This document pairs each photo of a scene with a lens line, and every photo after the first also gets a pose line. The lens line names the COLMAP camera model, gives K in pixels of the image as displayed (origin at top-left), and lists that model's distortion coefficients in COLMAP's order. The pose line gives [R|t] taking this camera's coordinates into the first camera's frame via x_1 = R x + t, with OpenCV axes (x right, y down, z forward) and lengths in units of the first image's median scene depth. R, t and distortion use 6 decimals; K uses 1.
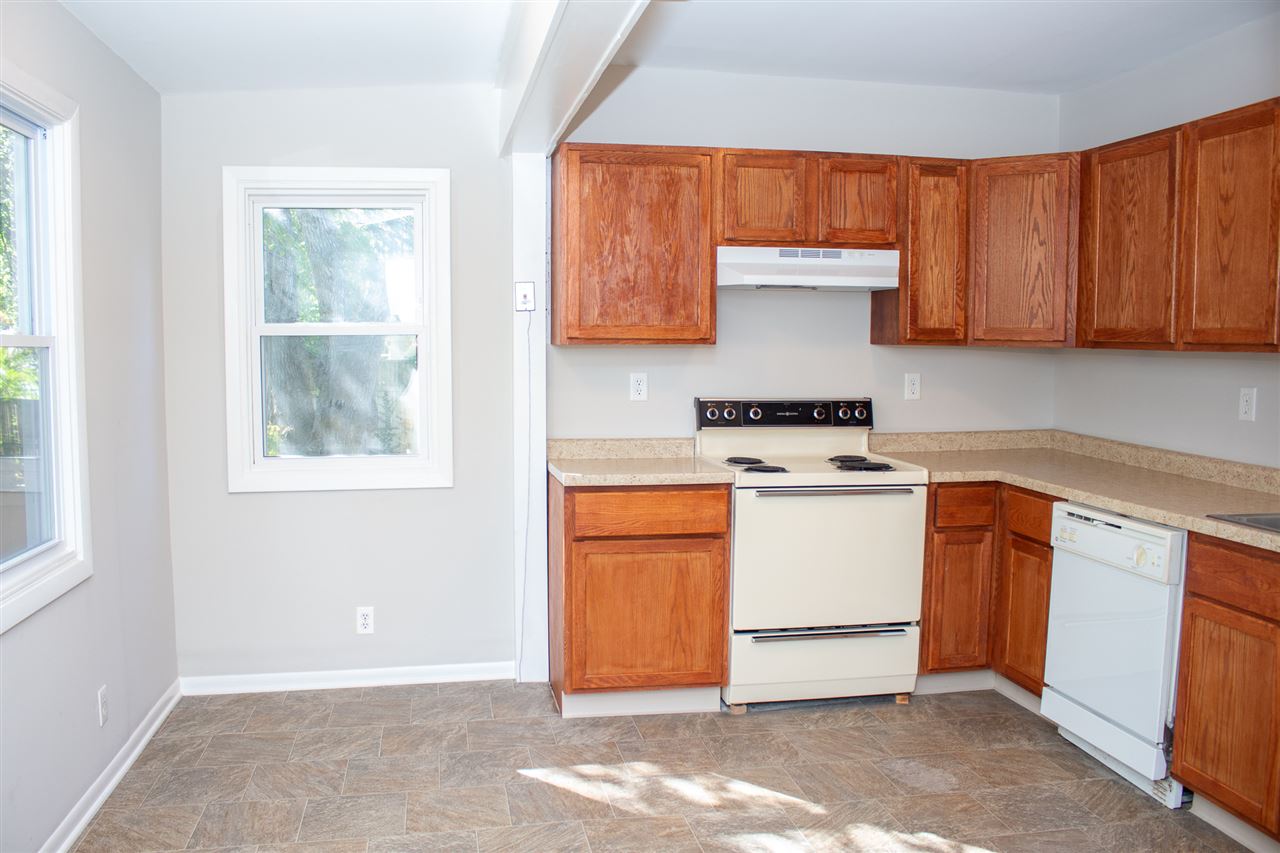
lens RADIAL K [[1076.3, 0, 640.0], [0, 1076.3, 426.5], [0, 0, 1]] dist [-0.163037, 0.143517]
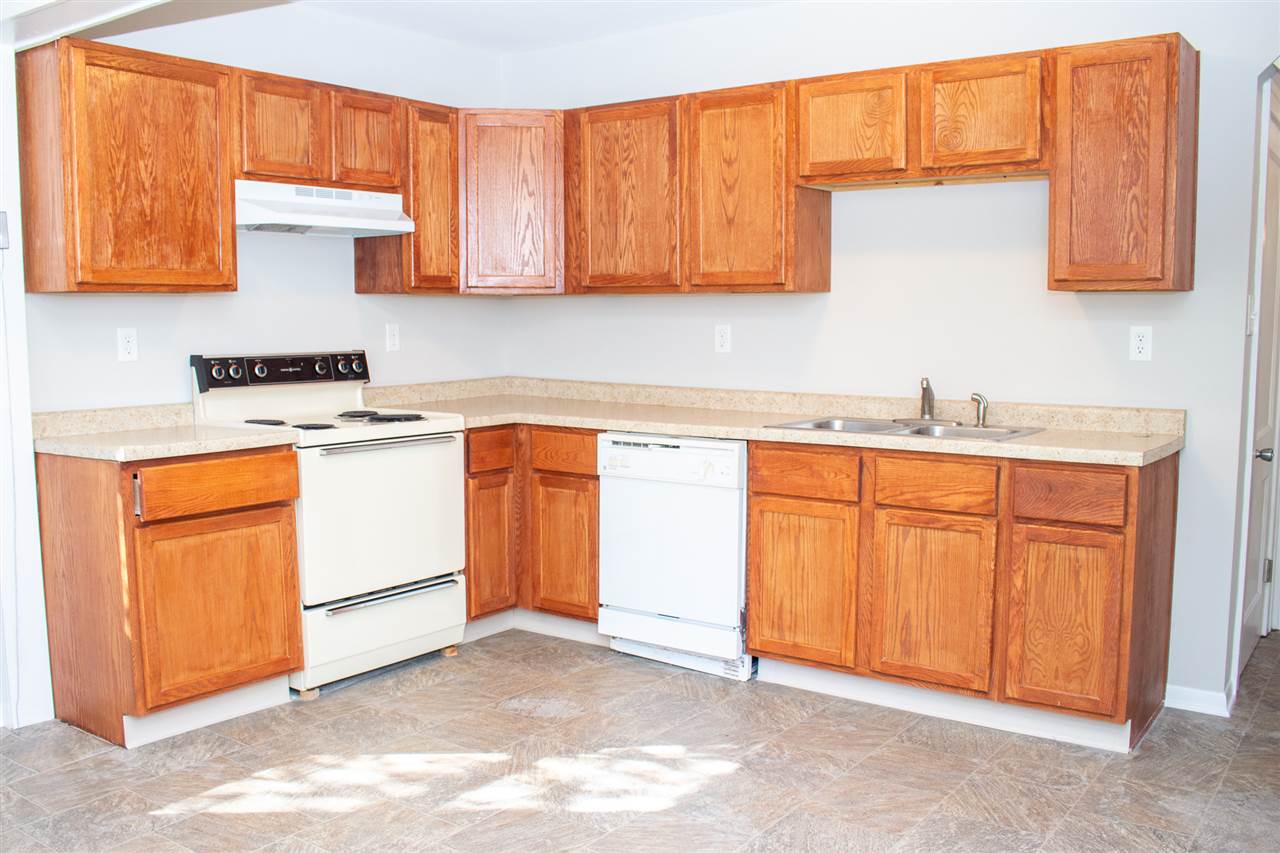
lens RADIAL K [[1147.9, 0, 640.0], [0, 1147.9, 426.5], [0, 0, 1]] dist [-0.162004, 0.126508]
pose [[0.721309, -0.071719, 0.688890, -0.353160], [0.062843, 0.997299, 0.038027, 0.020739], [-0.689756, 0.015863, 0.723868, 0.114657]]
